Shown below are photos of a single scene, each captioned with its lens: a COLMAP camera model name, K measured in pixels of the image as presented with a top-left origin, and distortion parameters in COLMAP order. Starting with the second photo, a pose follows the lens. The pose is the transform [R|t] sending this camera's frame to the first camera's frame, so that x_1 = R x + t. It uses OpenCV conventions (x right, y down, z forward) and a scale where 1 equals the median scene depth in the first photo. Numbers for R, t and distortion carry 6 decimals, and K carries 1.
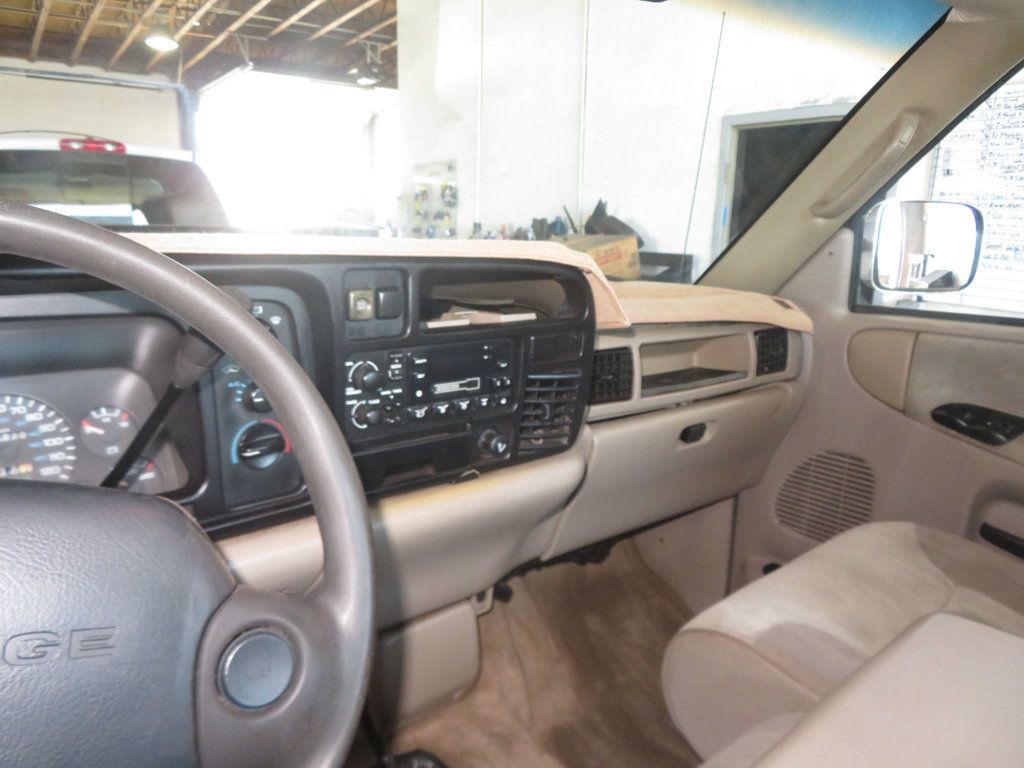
lens RADIAL K [[741.6, 0, 504.9], [0, 741.6, 384.8], [0, 0, 1]] dist [-0.011736, 0.008608]
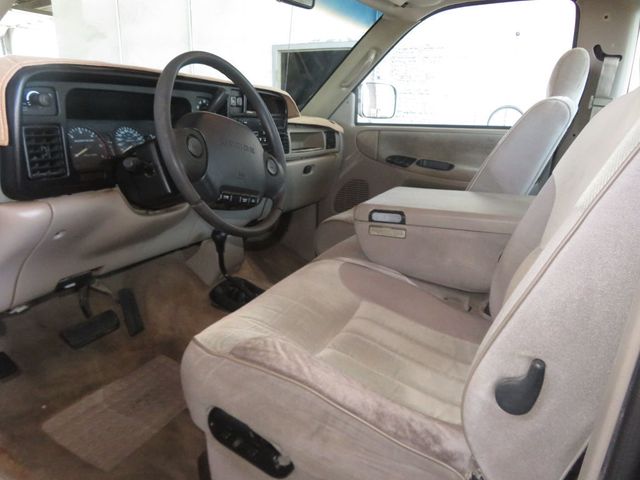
lens RADIAL K [[463.5, 0, 318.4], [0, 463.5, 237.7], [0, 0, 1]] dist [-0.011736, 0.008608]
pose [[0.916716, -0.098583, 0.387187, -0.394657], [0.079159, 0.994685, 0.065841, 0.214602], [-0.391620, -0.029708, 0.919647, -0.561307]]
